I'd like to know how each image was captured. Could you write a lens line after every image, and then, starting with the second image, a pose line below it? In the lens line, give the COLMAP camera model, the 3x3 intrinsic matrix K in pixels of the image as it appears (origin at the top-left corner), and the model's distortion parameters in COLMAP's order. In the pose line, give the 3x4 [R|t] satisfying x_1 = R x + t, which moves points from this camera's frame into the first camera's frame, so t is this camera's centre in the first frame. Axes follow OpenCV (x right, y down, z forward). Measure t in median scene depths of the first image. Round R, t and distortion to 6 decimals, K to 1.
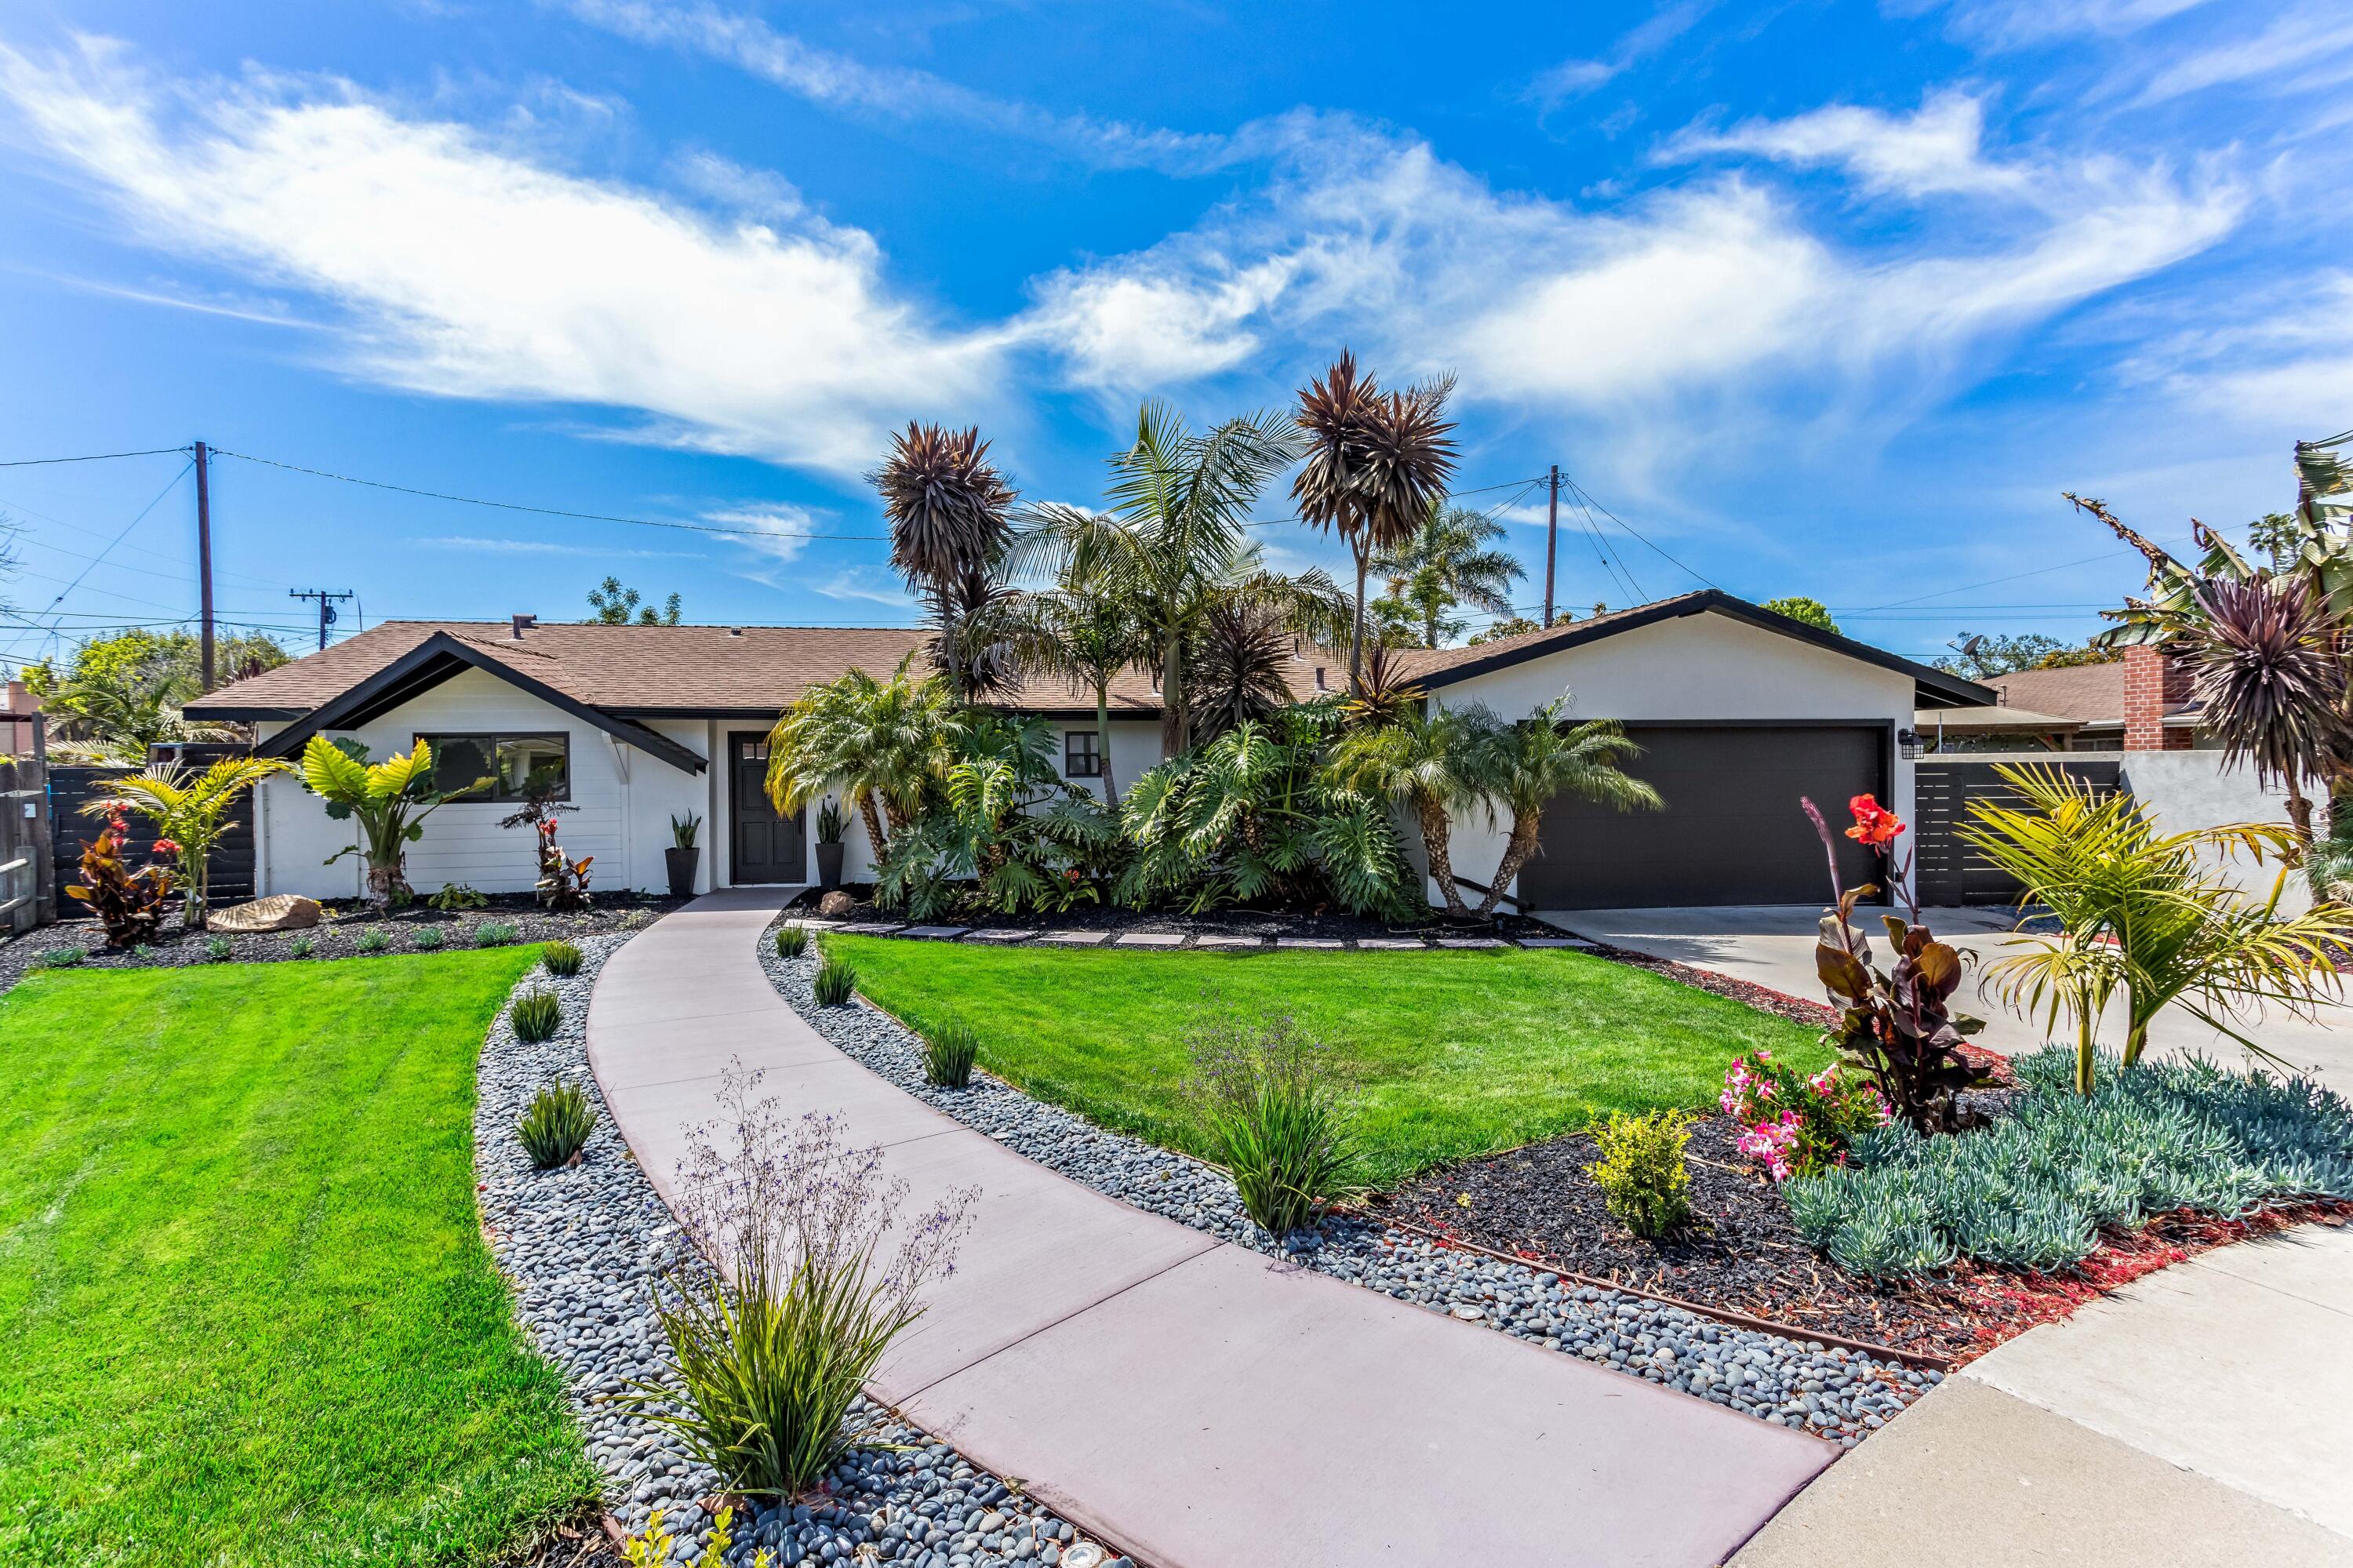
lens RADIAL K [[1133.4, 0, 1188.4], [0, 1133.4, 764.2], [0, 0, 1]] dist [0.029424, 0.001410]
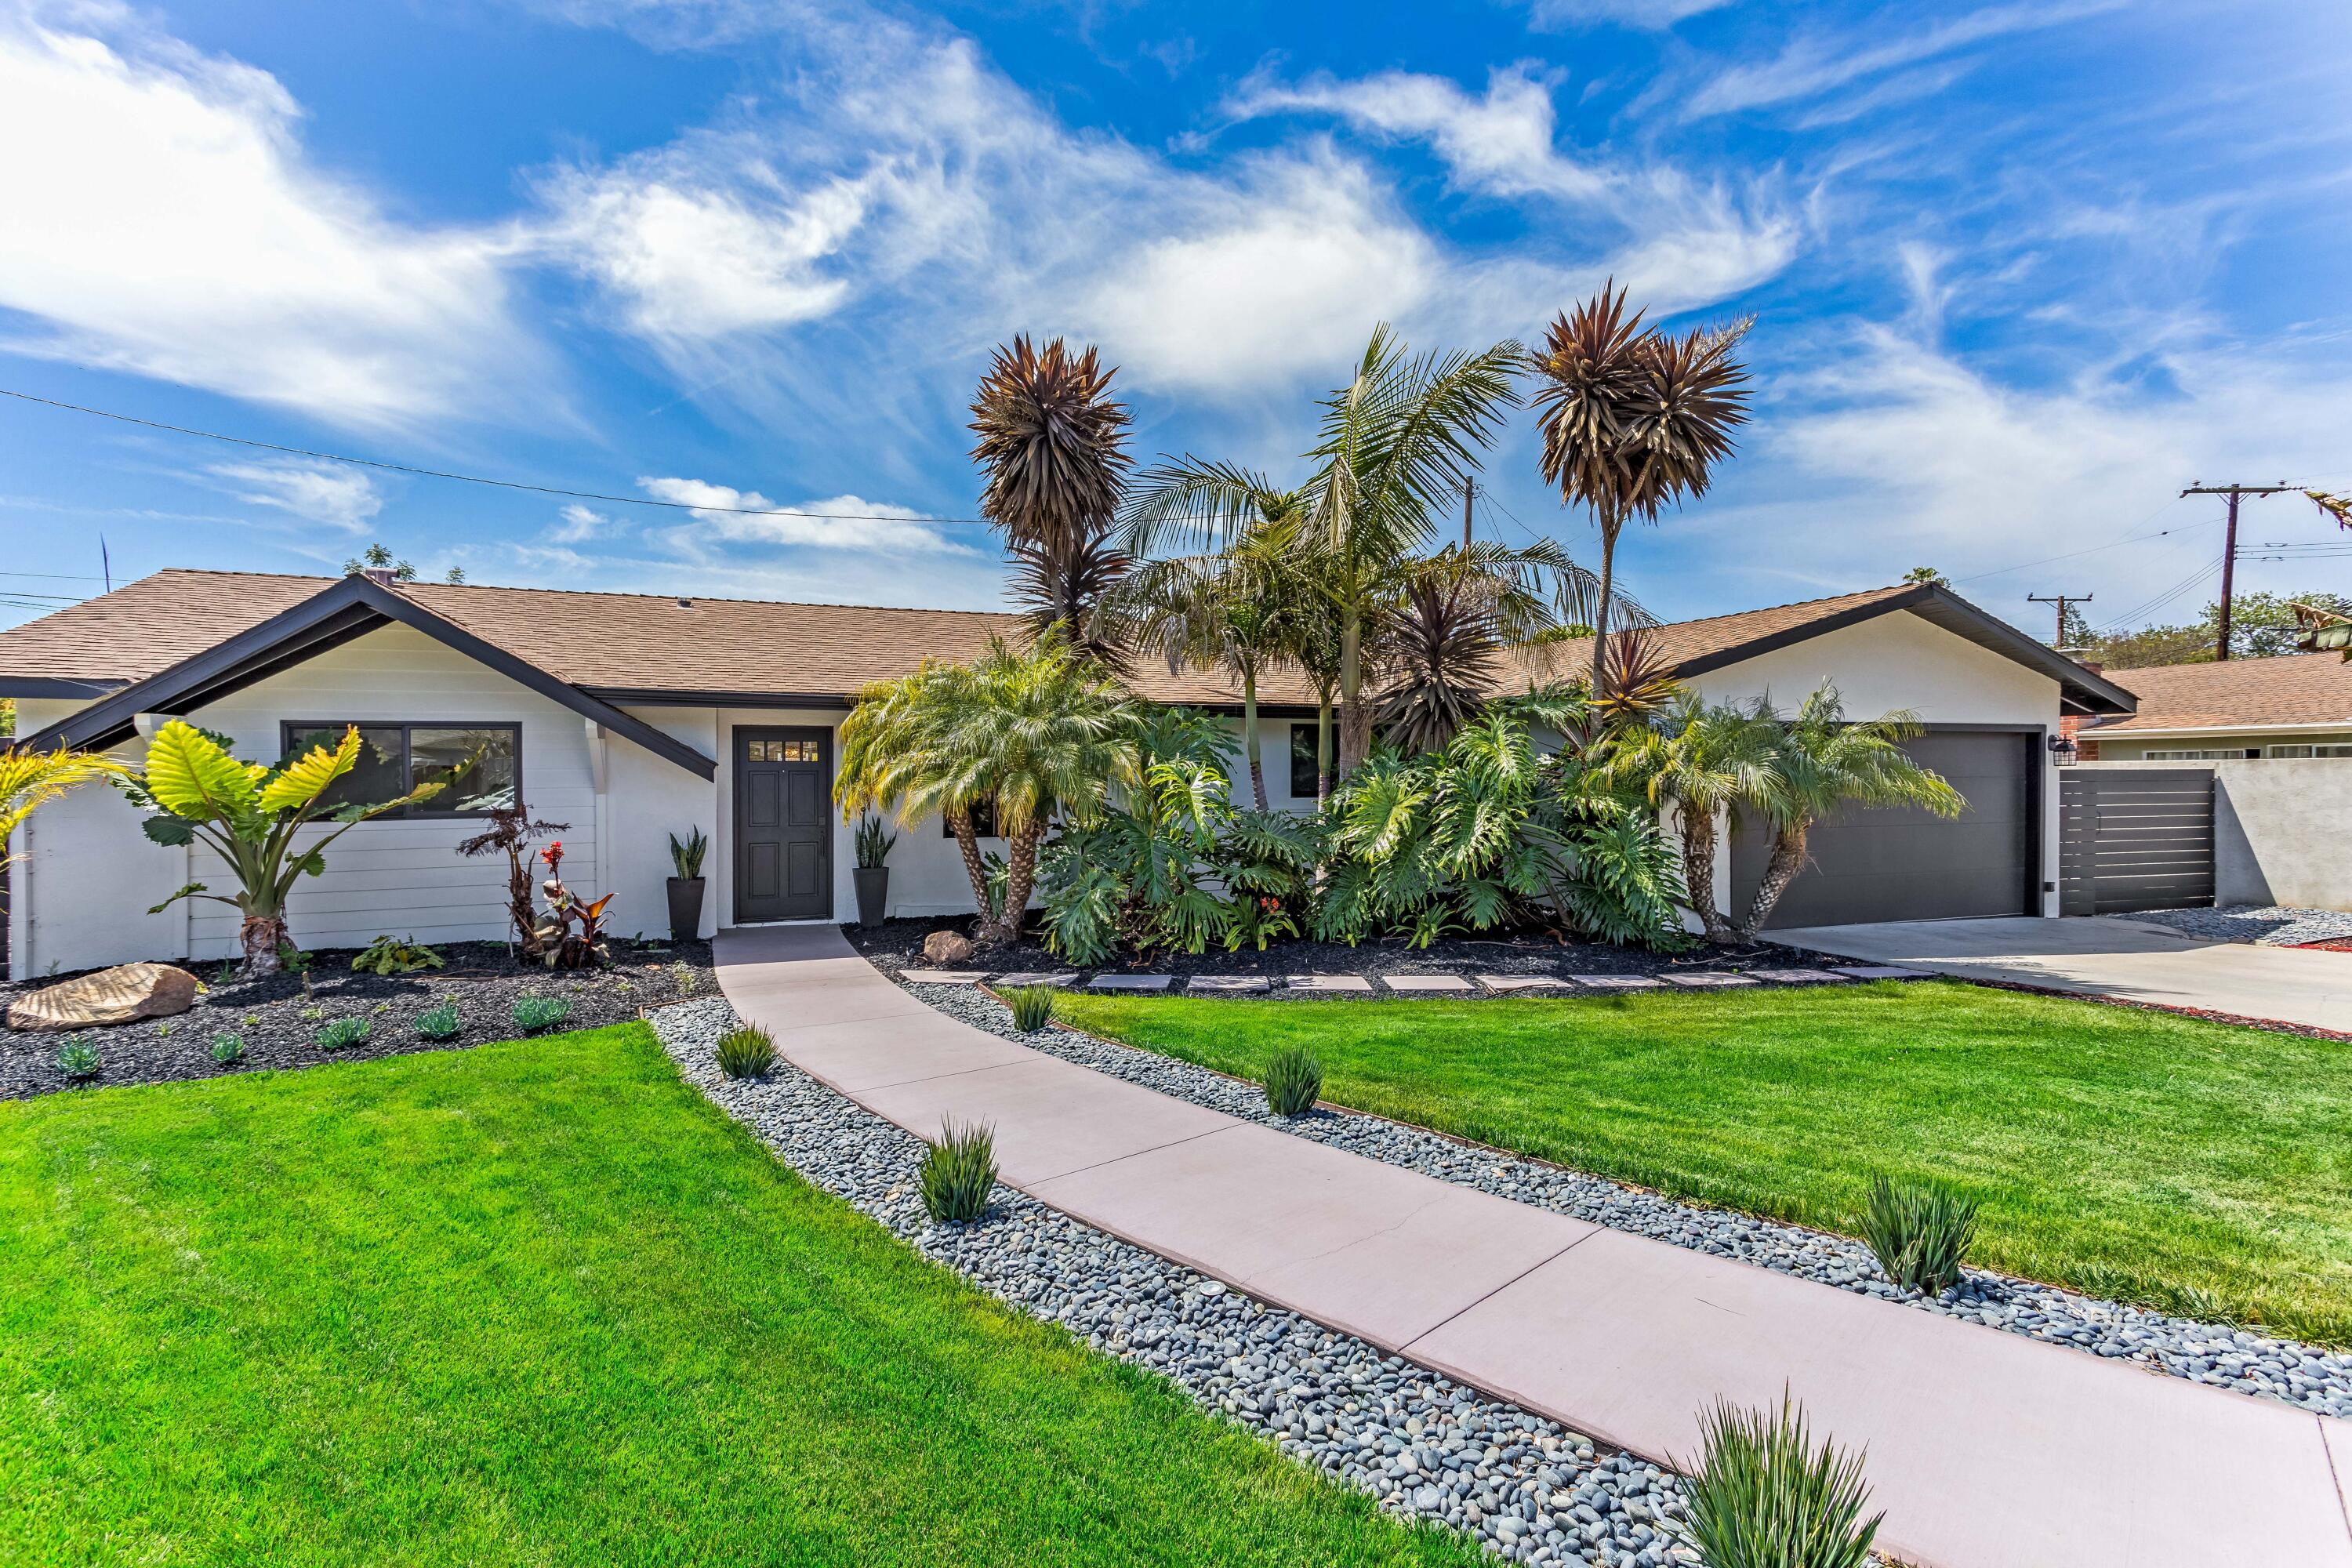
lens RADIAL K [[1132.9, 0, 1187.9], [0, 1132.9, 764.3], [0, 0, 1]] dist [0.029424, 0.001410]
pose [[0.975275, 0.004658, 0.220947, -0.311849], [-0.002176, 0.999932, -0.011477, 0.007136], [-0.220985, 0.010713, 0.975218, 0.207269]]
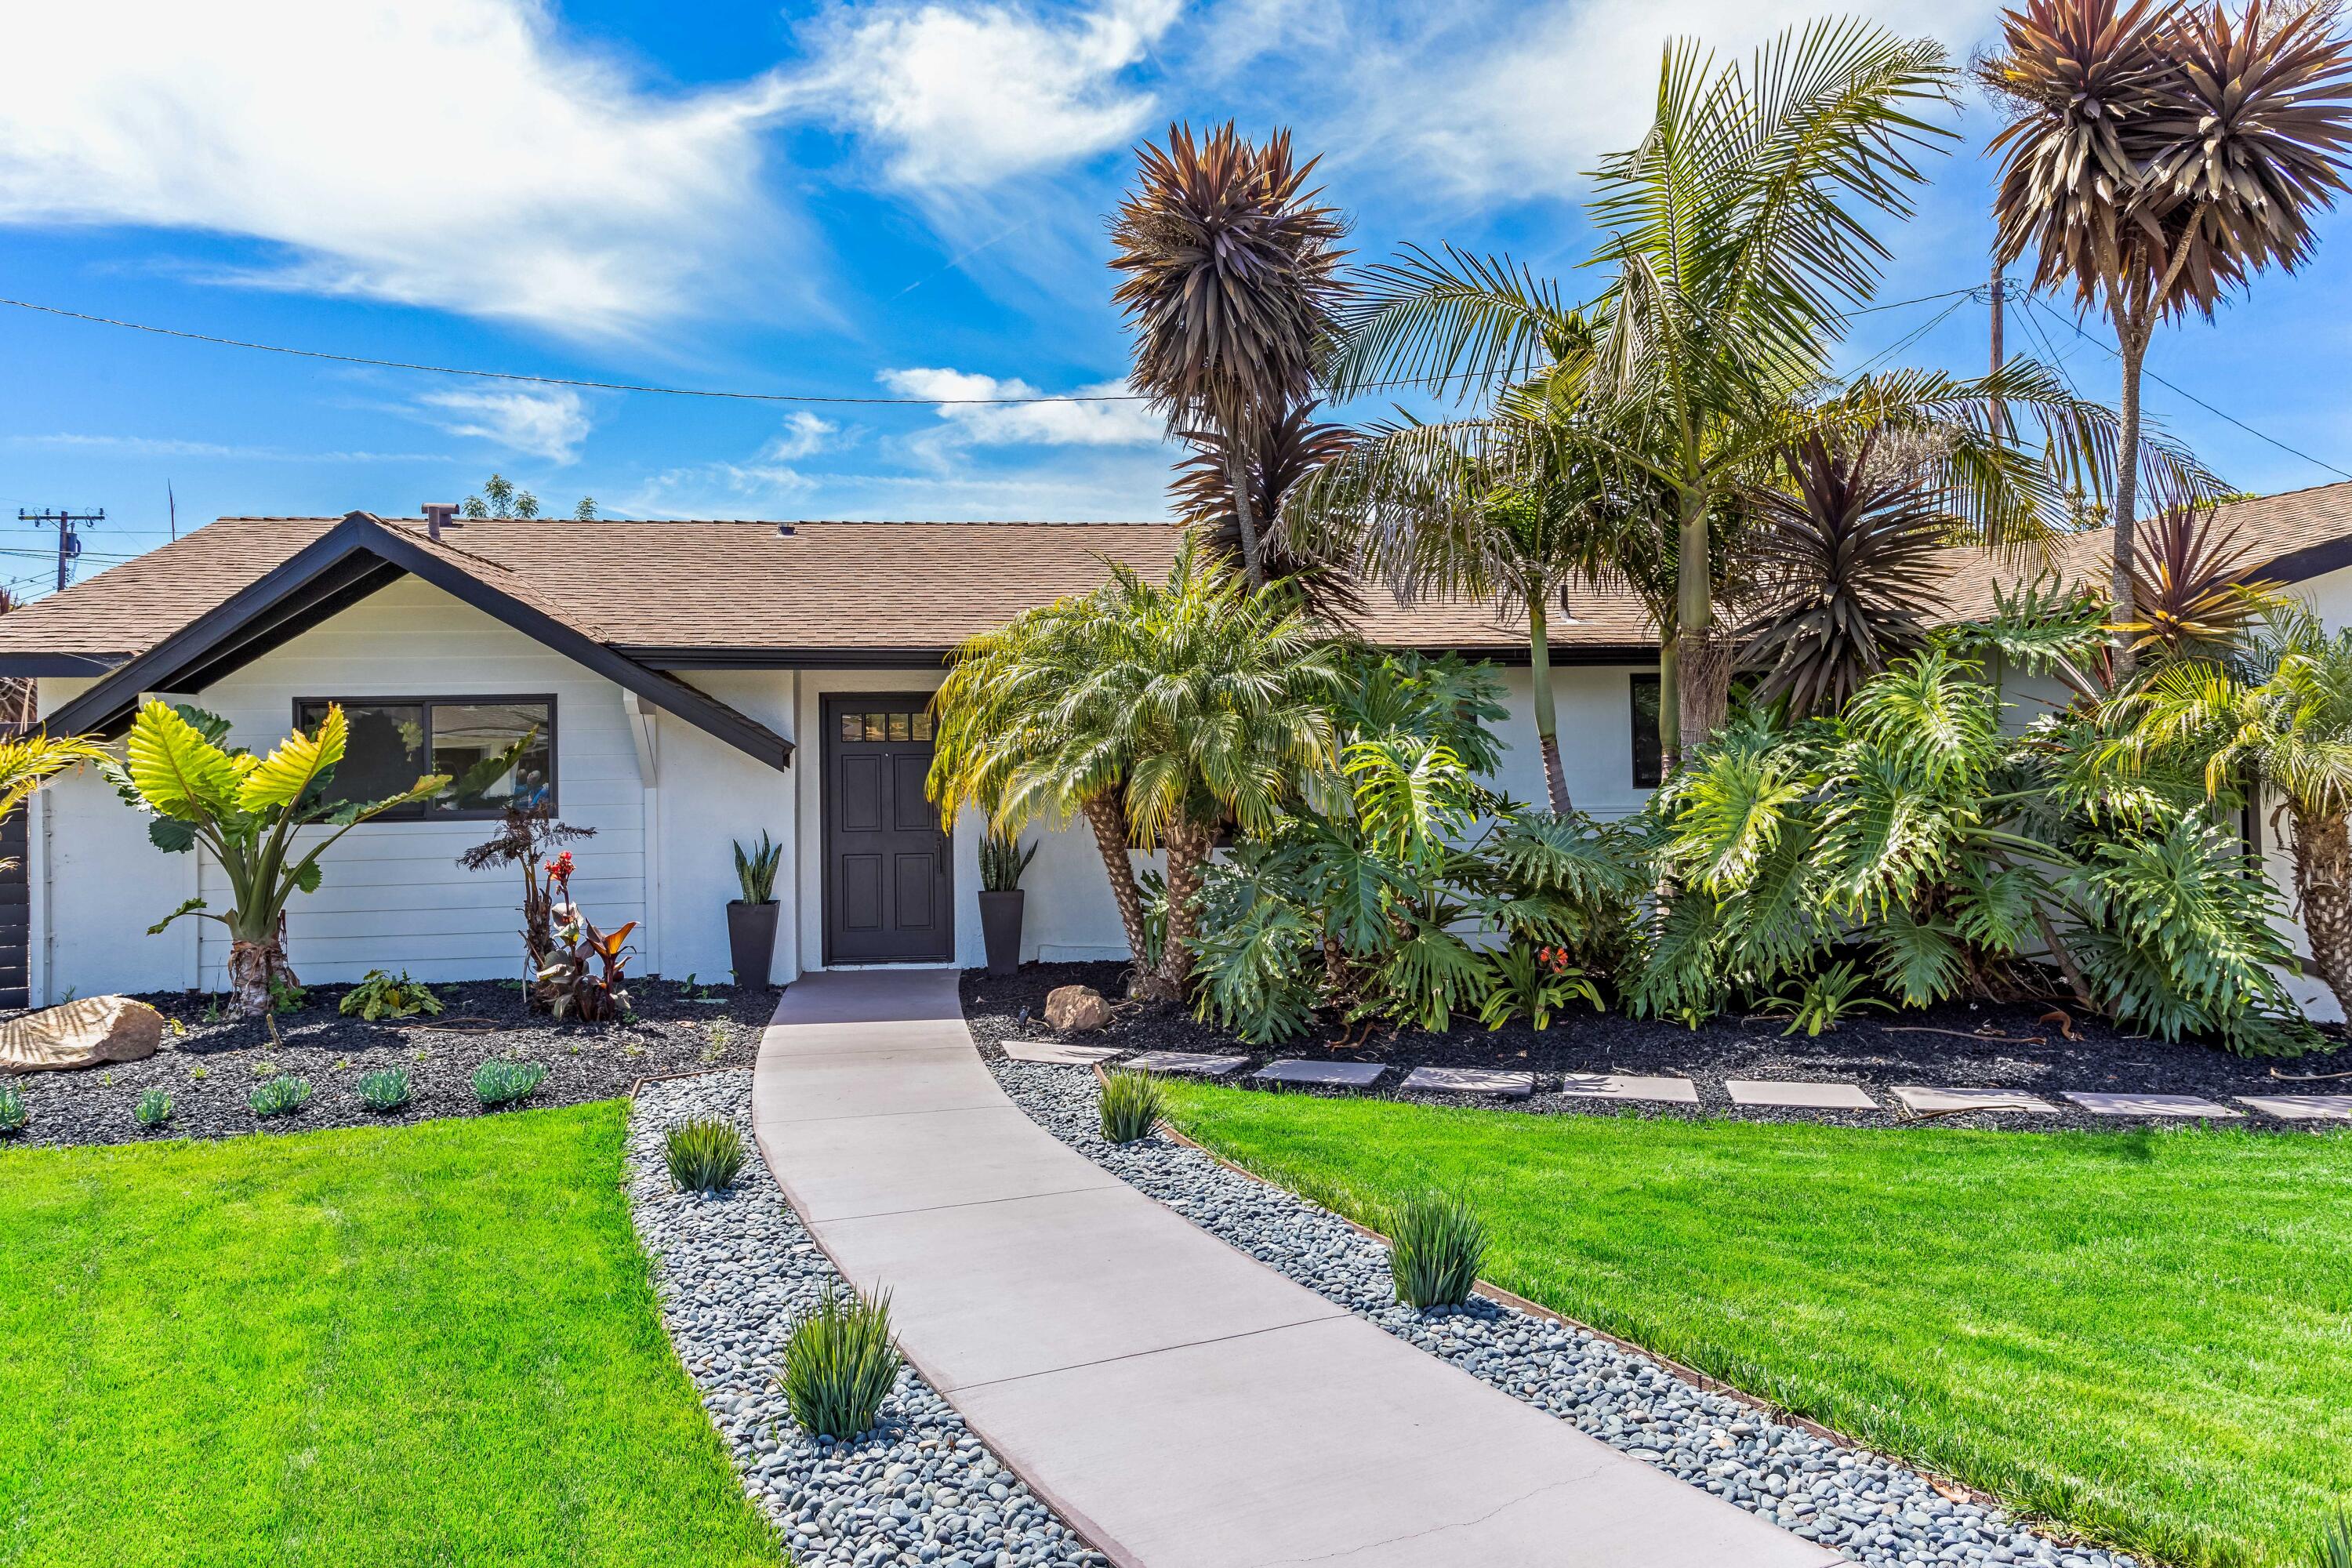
lens RADIAL K [[1640.3, 0, 1170.9], [0, 1640.3, 676.8], [0, 0, 1]] dist [0.010878, -0.008660]
pose [[0.999158, -0.008330, -0.040183, -0.226036], [0.006370, 0.998795, -0.048657, 0.005248], [0.040540, 0.048360, 0.998007, 0.223679]]
